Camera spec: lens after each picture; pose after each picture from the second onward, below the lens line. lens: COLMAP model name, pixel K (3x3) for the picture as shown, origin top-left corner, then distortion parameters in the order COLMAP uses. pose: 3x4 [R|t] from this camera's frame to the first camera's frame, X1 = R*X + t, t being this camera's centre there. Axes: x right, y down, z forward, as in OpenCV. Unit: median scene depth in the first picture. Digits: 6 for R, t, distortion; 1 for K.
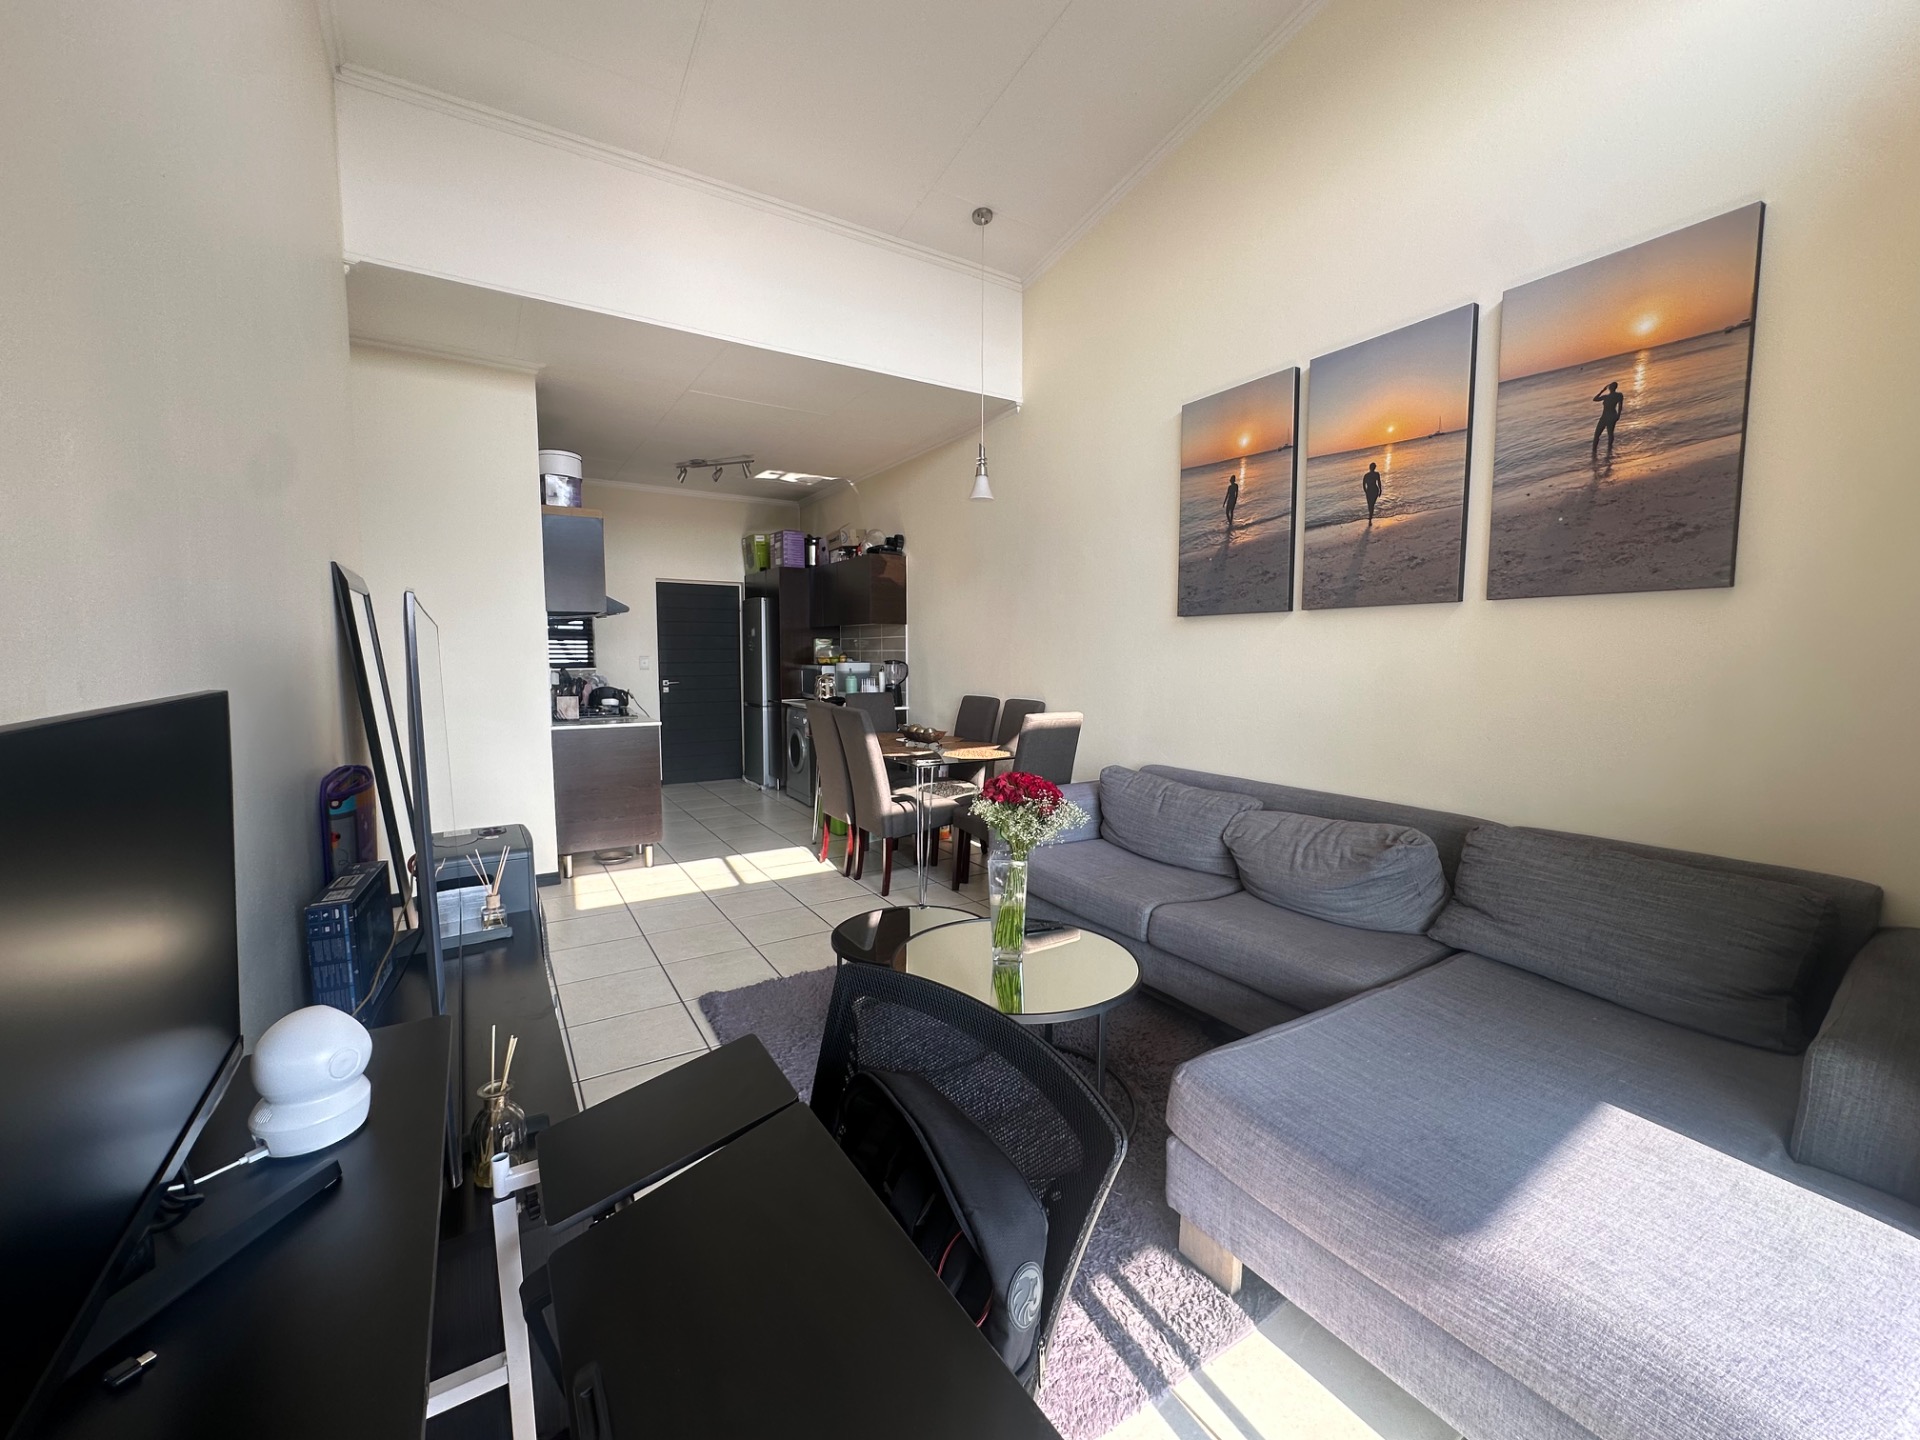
lens RADIAL K [[771.8, 0, 950.2], [0, 771.8, 718.4], [0, 0, 1]] dist [-0.005751, 0.001099]
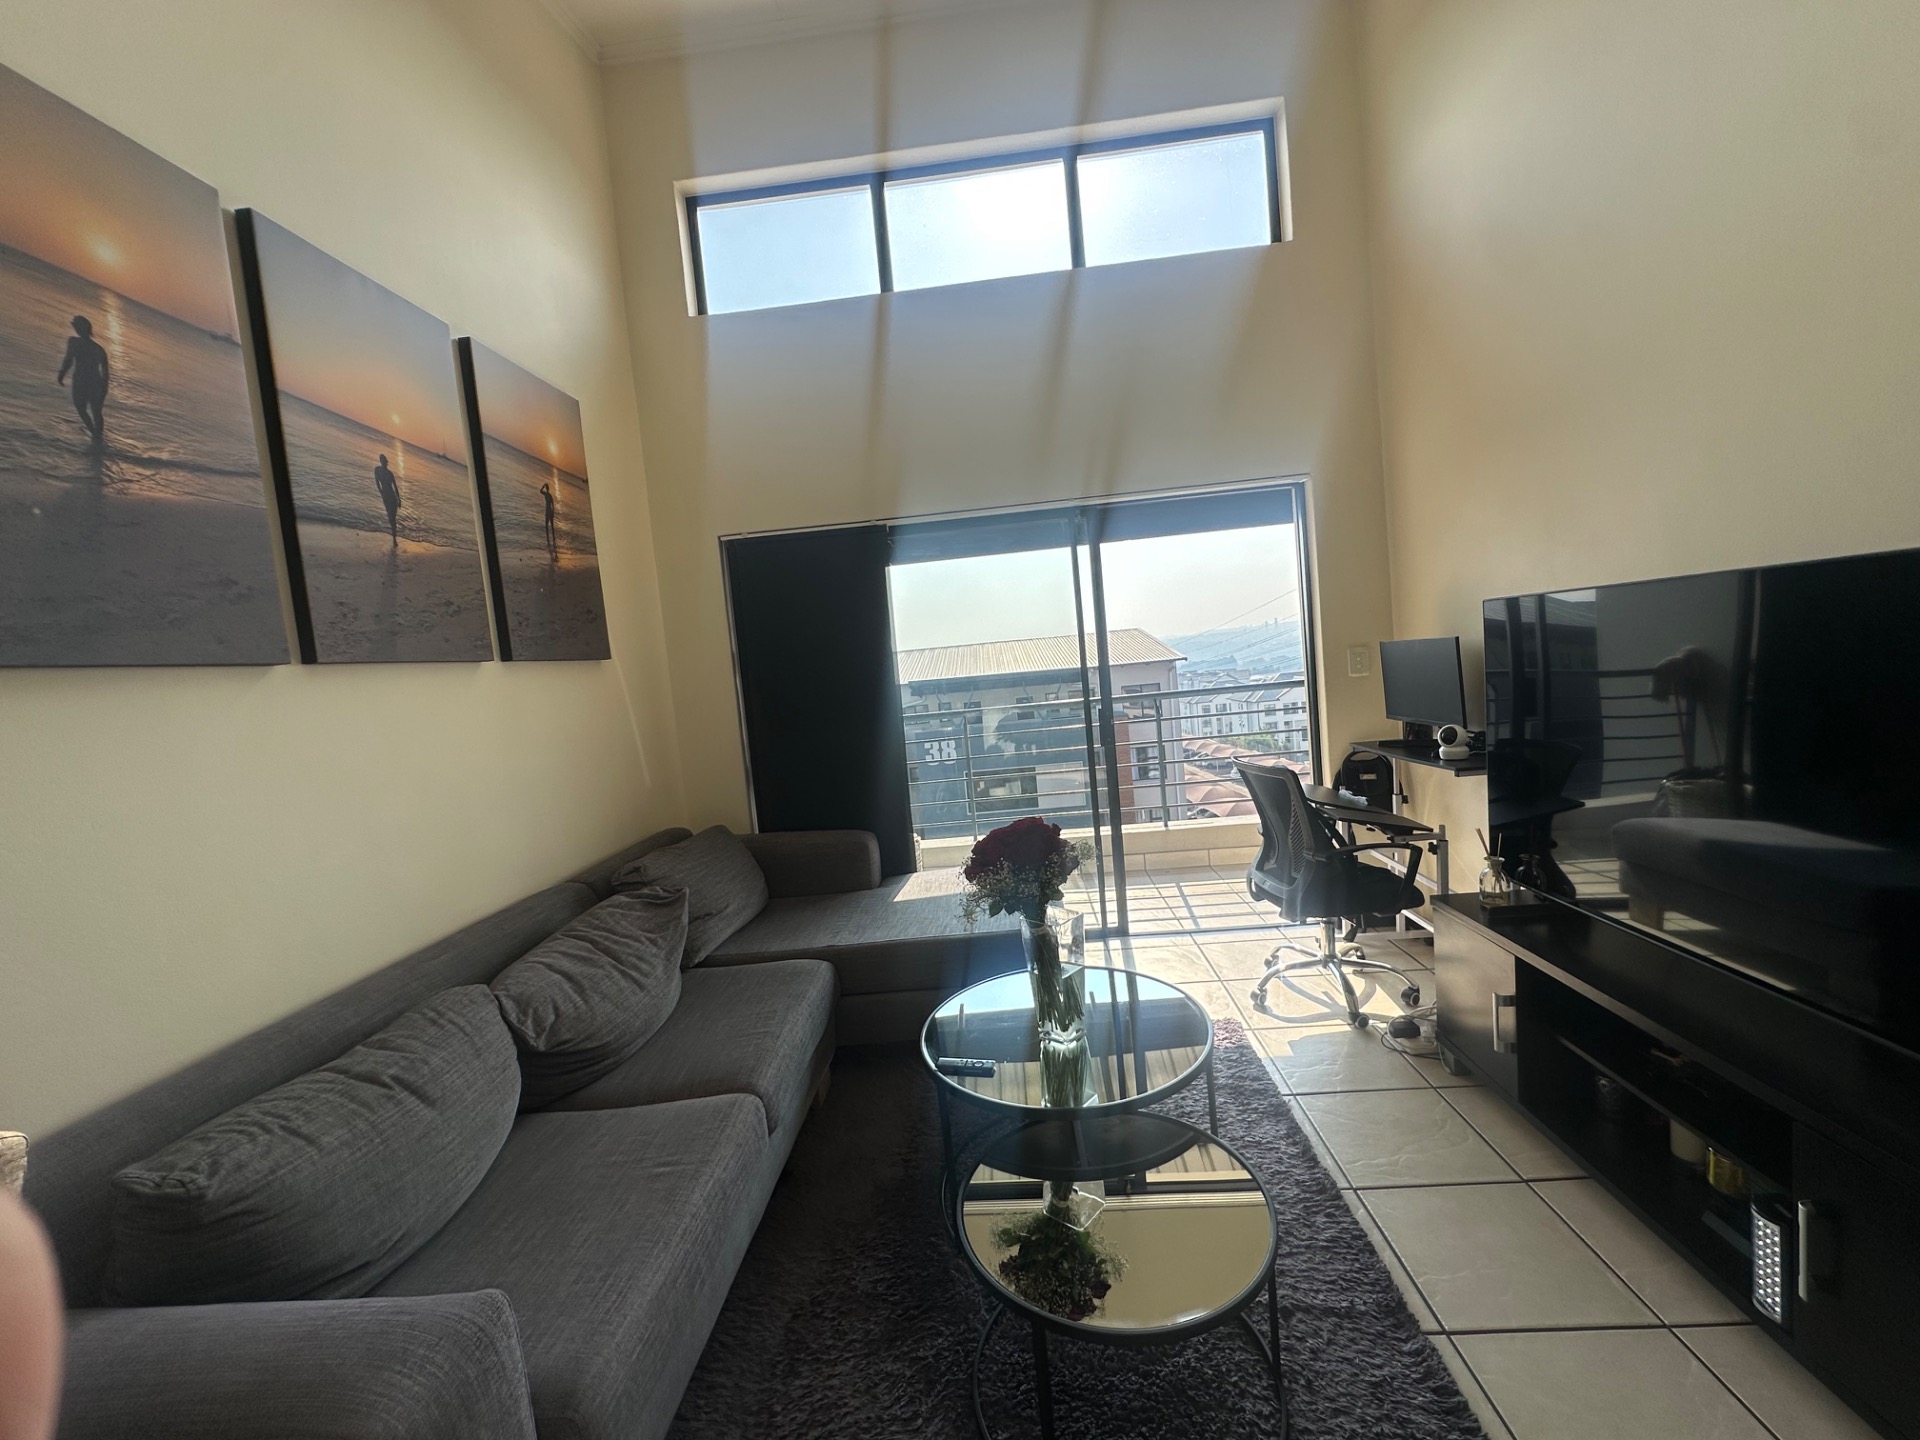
lens RADIAL K [[771.8, 0, 959.7], [0, 771.8, 719.5], [0, 0, 1]] dist [-0.005751, 0.001099]
pose [[-0.815622, 0.032078, 0.577695, -0.264549], [0.140383, 0.979598, 0.143805, -0.129334], [-0.561296, 0.198389, -0.803485, 1.333737]]
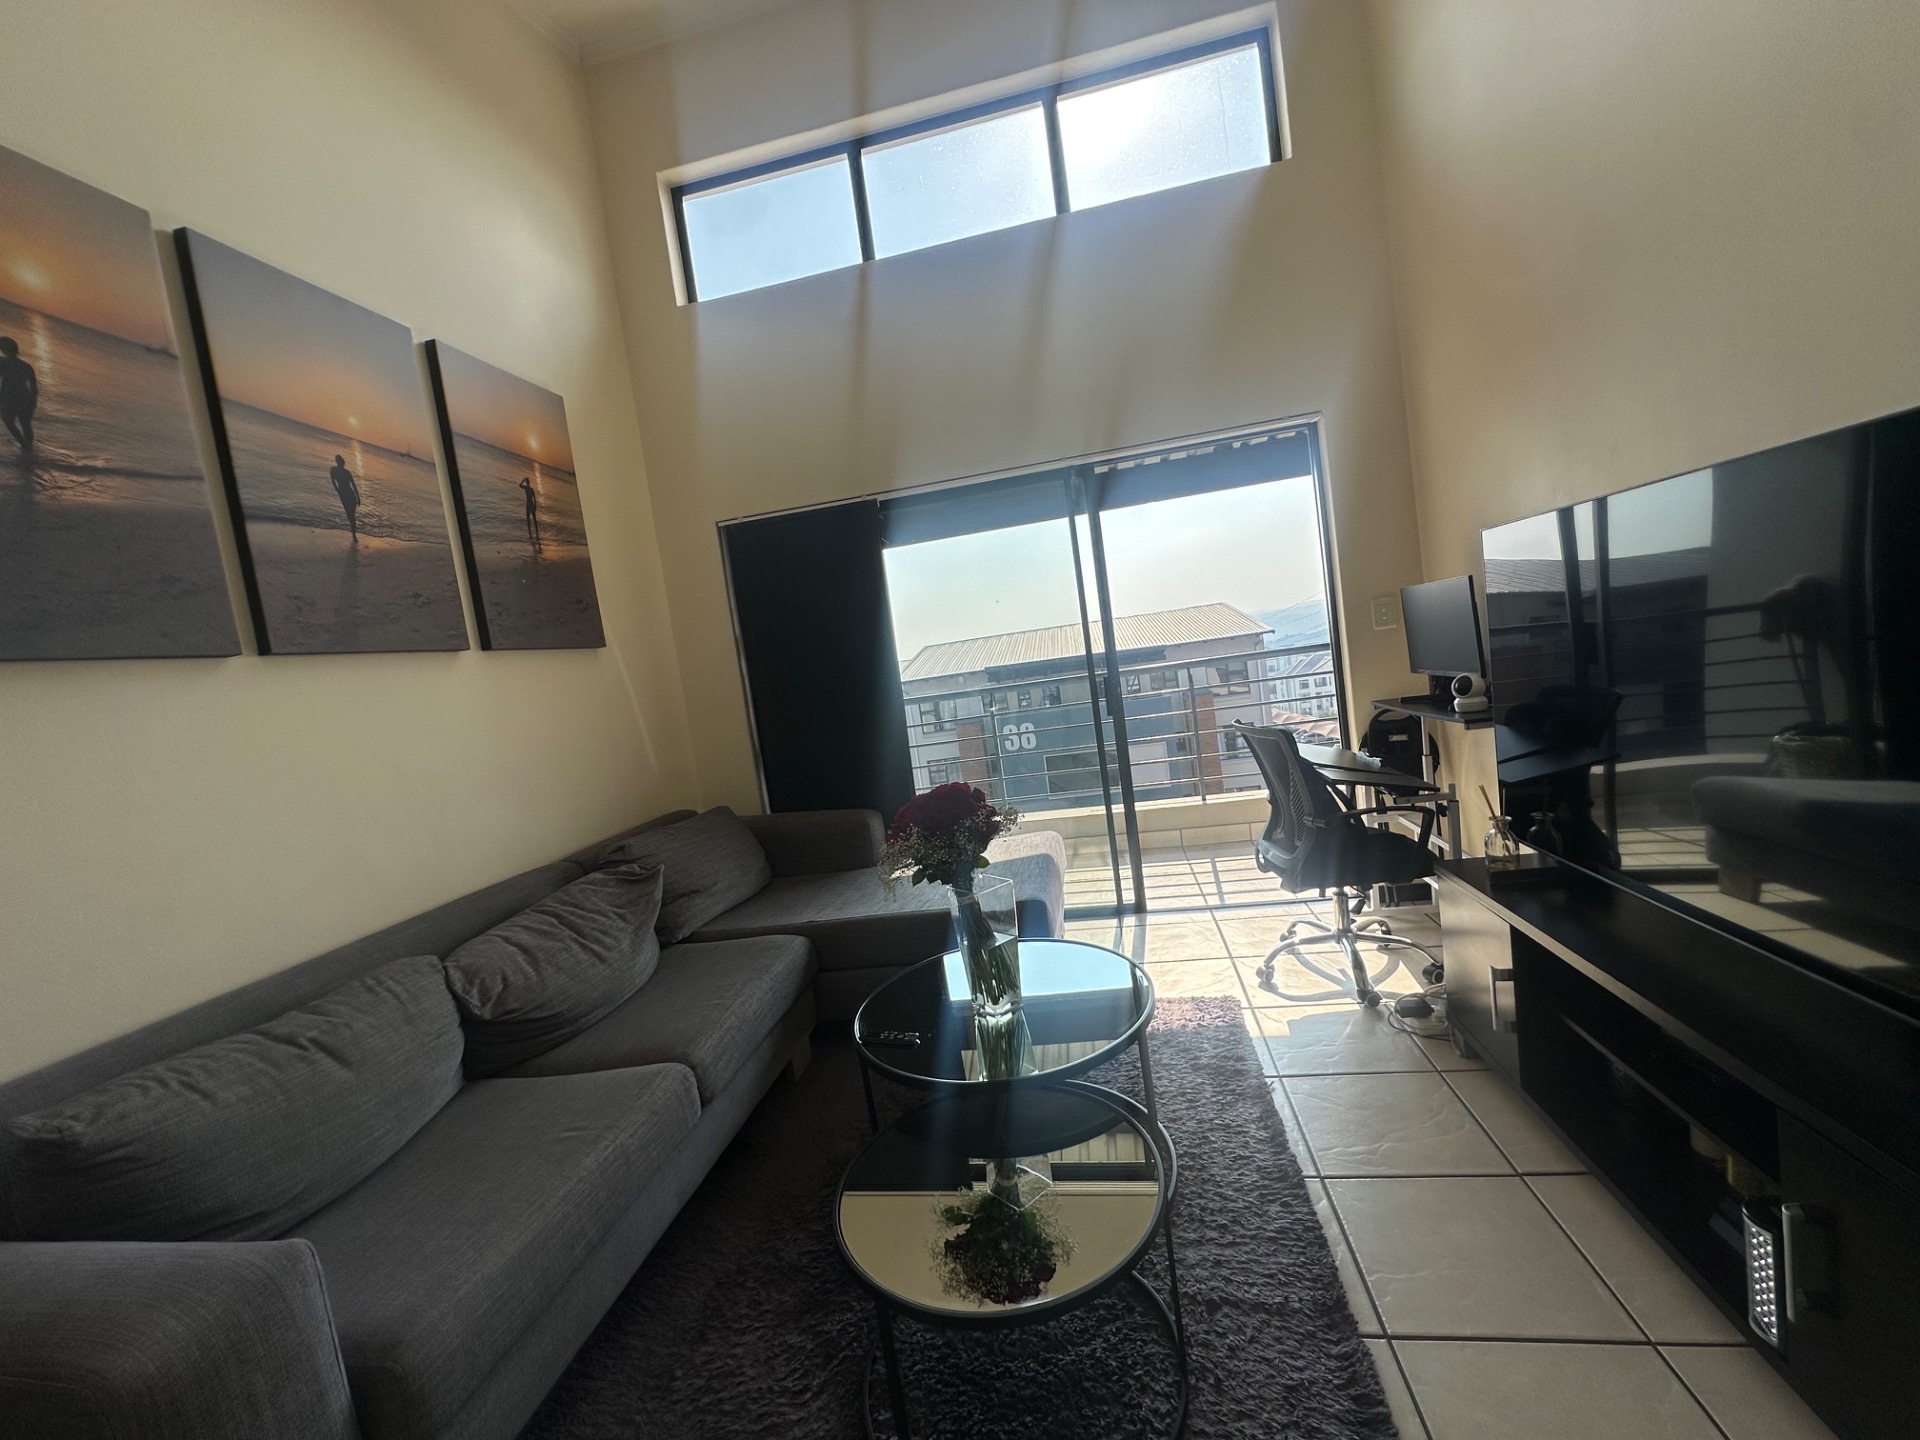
lens RADIAL K [[771.8, 0, 959.4], [0, 771.8, 720.1], [0, 0, 1]] dist [-0.005751, 0.001099]
pose [[-0.742293, 0.049992, 0.668208, -0.358111], [0.192961, 0.970919, 0.141715, -0.082484], [-0.641691, 0.234131, -0.730353, 1.233719]]
